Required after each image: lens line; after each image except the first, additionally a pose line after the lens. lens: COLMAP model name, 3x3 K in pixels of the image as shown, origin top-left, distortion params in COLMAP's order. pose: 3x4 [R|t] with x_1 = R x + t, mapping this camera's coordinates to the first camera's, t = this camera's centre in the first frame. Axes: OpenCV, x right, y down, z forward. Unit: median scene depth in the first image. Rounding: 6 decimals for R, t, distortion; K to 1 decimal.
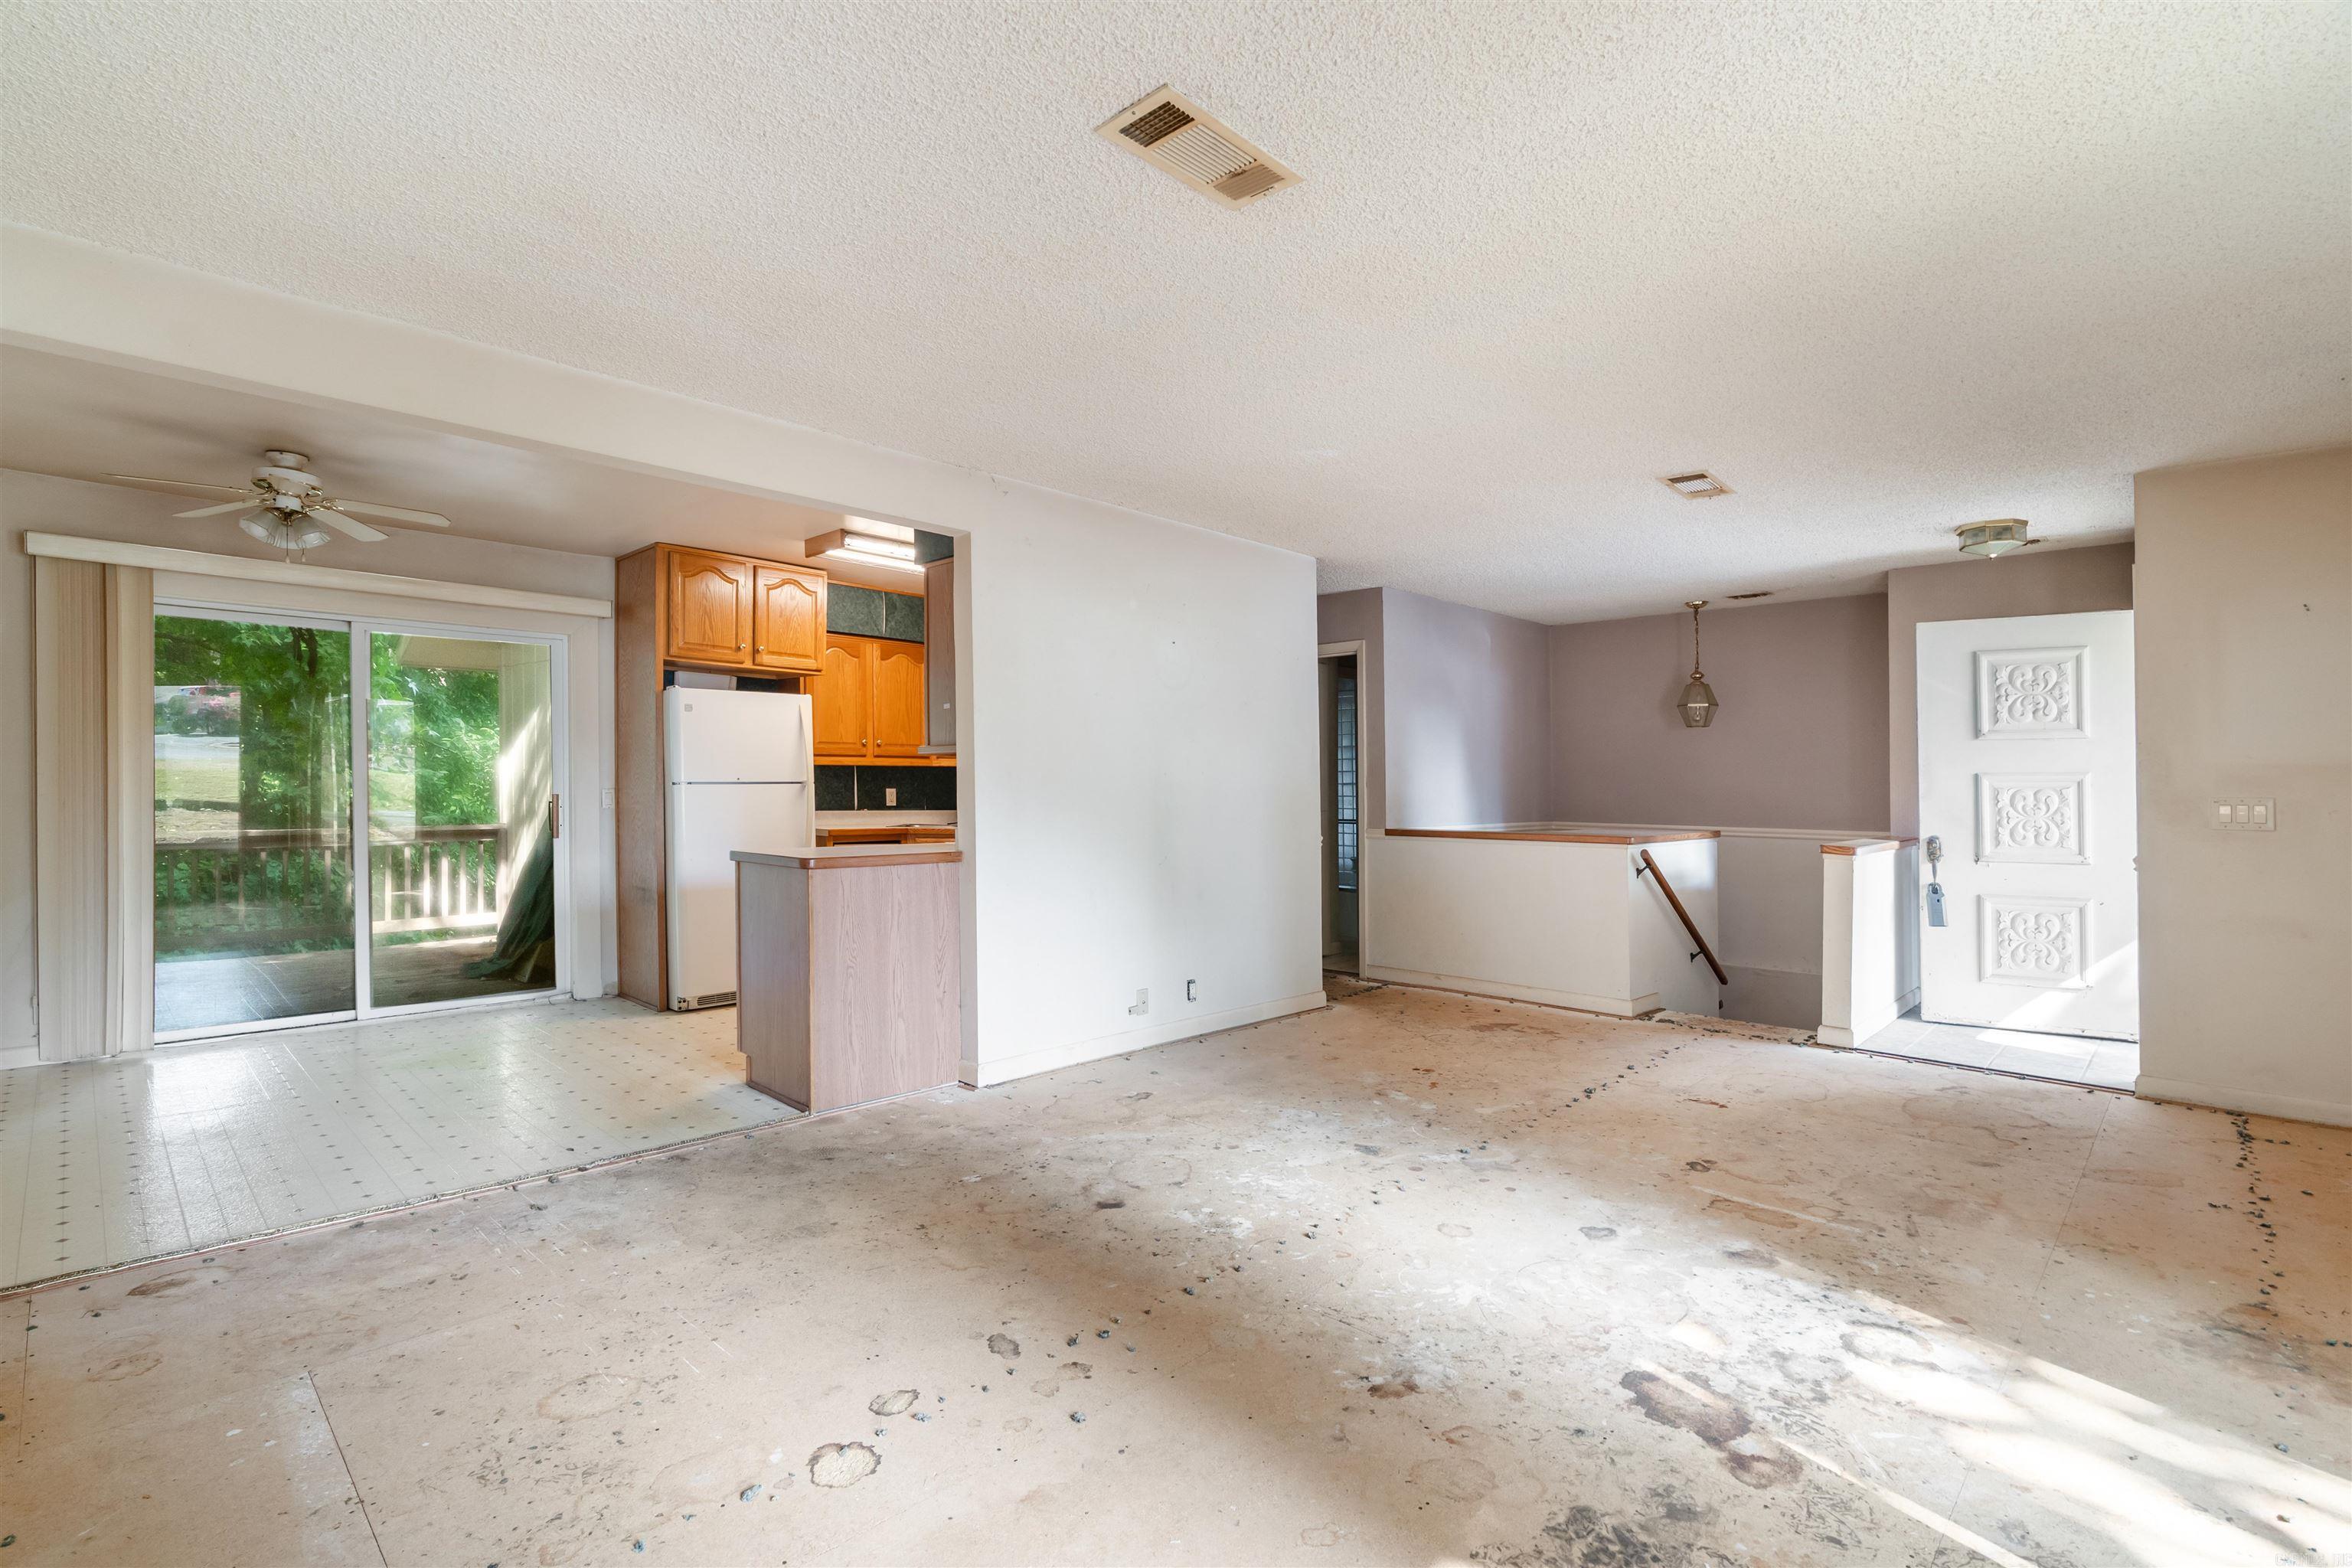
lens RADIAL K [[1087.7, 0, 1183.8], [0, 1087.7, 771.5], [0, 0, 1]] dist [-0.004646, 0.001679]
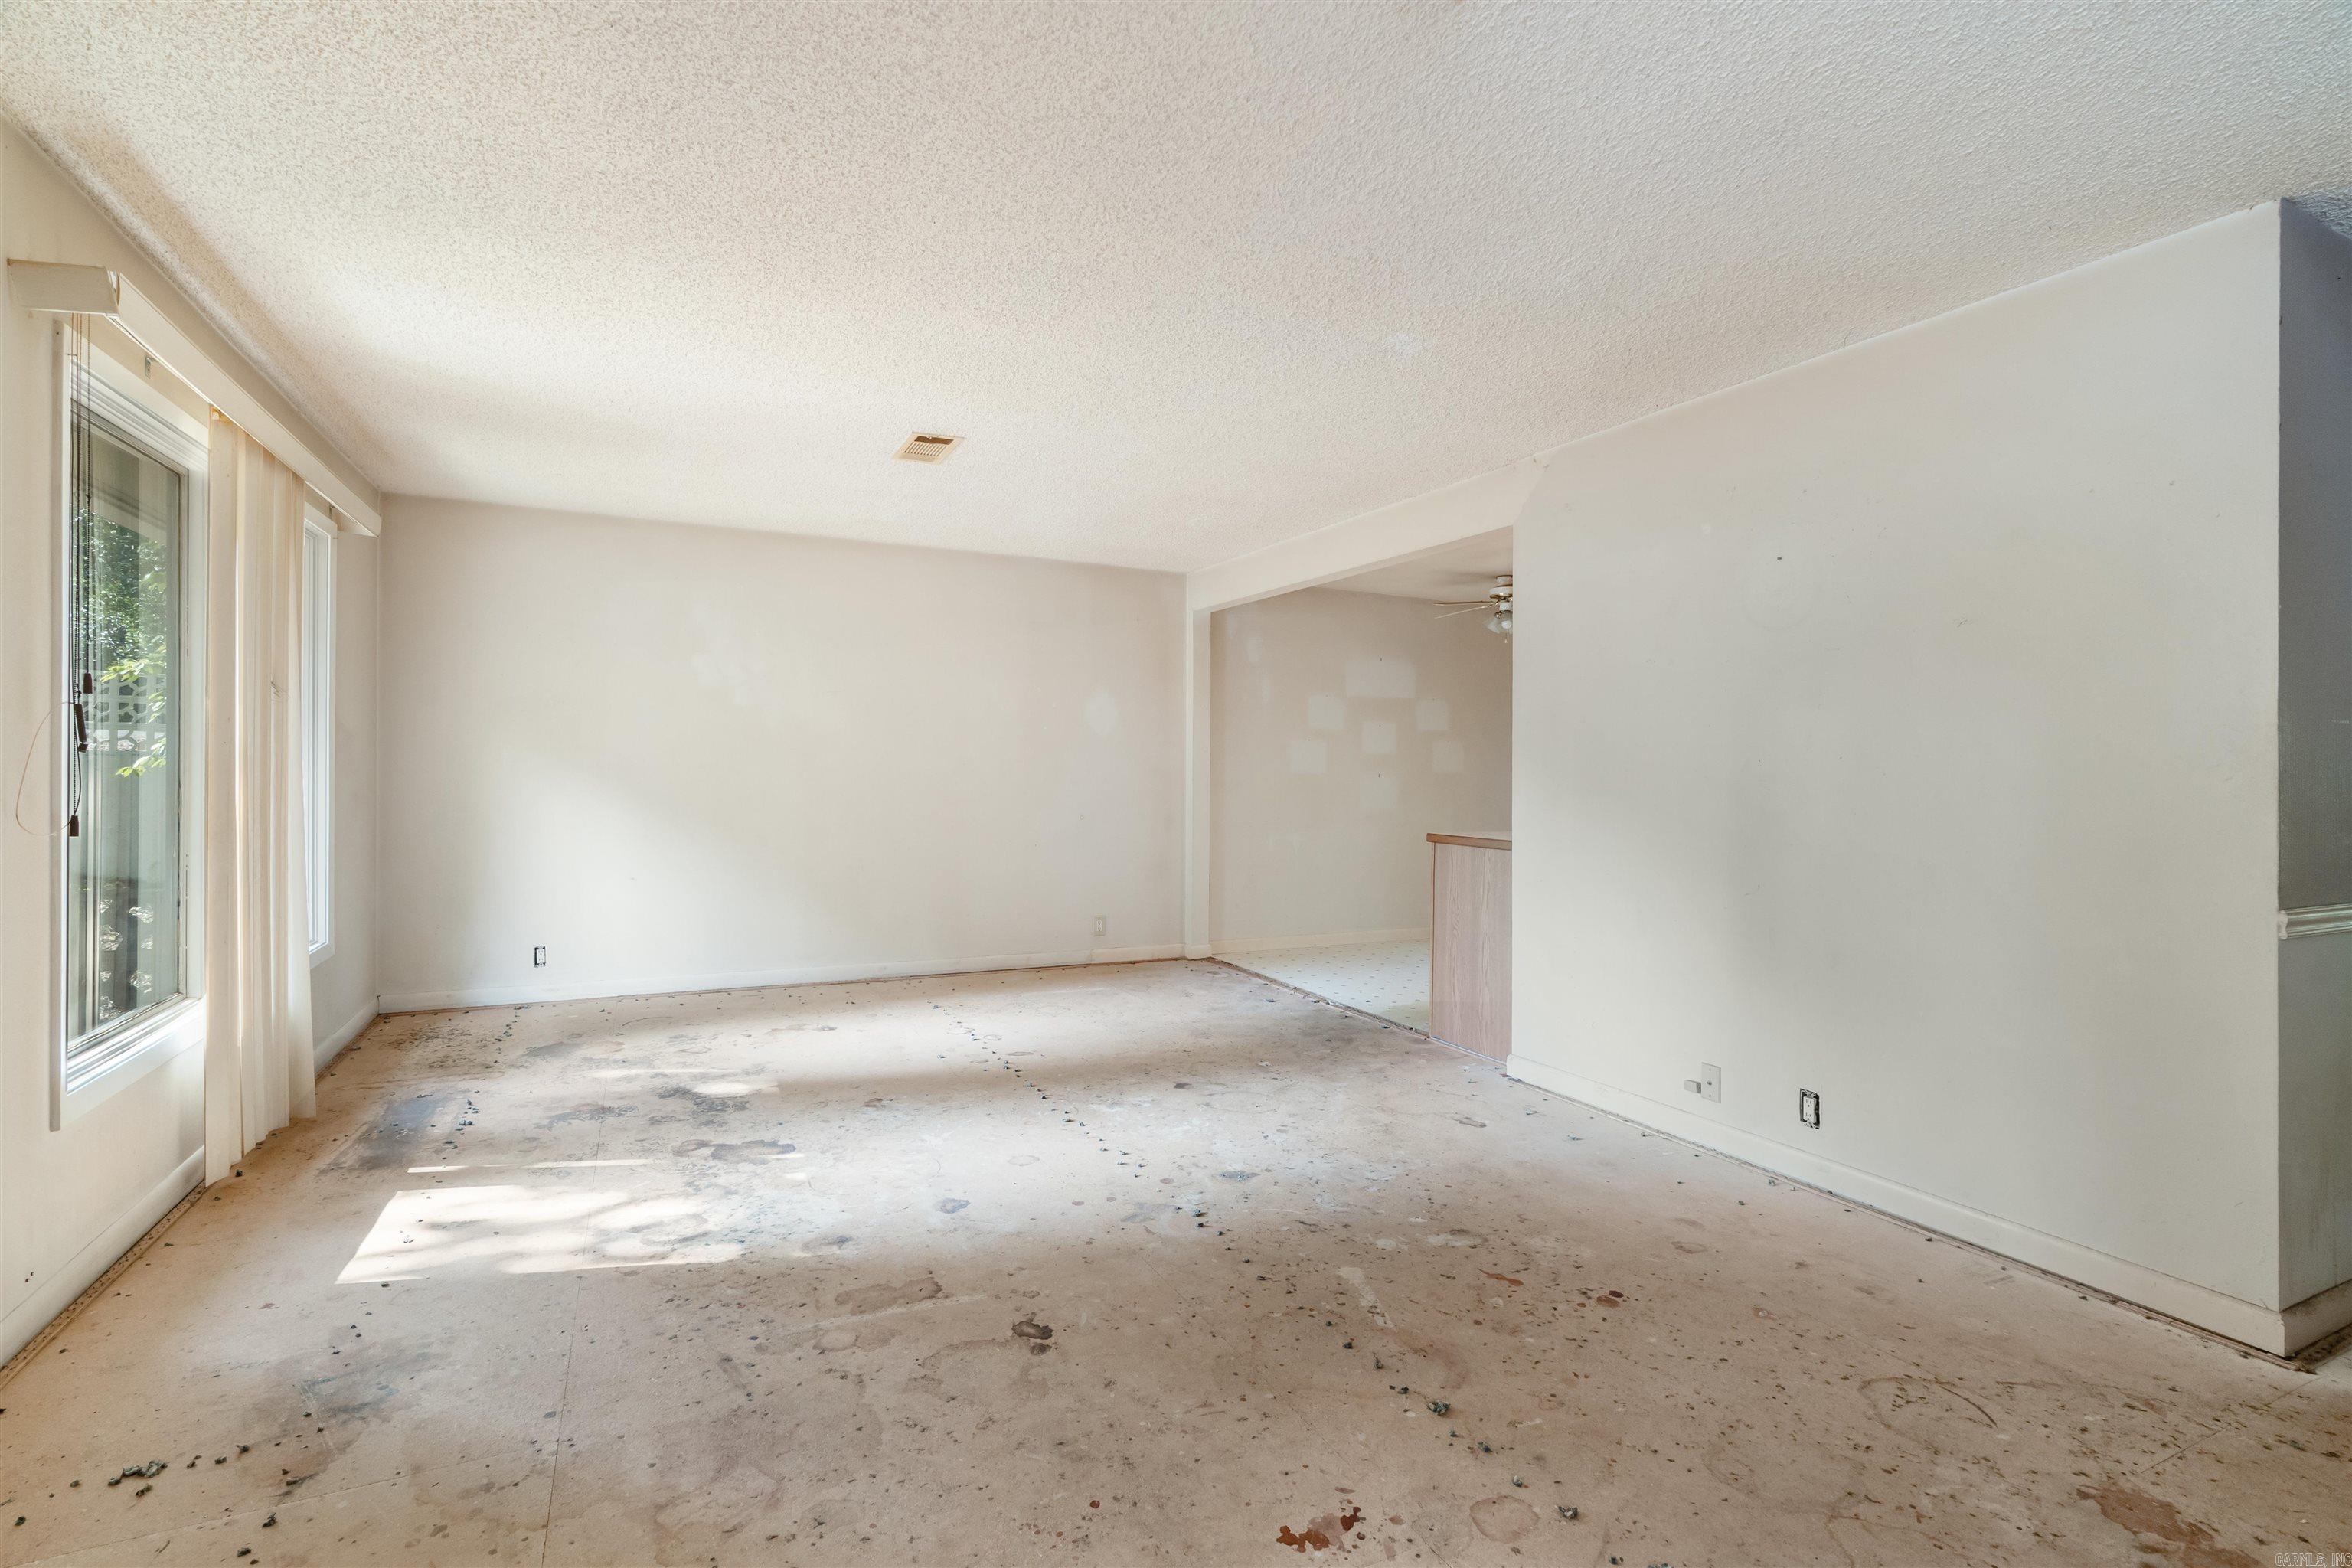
lens RADIAL K [[1087.7, 0, 1178.2], [0, 1087.7, 792.6], [0, 0, 1]] dist [-0.004646, 0.001679]
pose [[-0.345013, 0.007904, -0.938565, 1.201002], [-0.000475, 0.999963, 0.008595, 0.026565], [0.938598, 0.003411, -0.344997, 1.473327]]
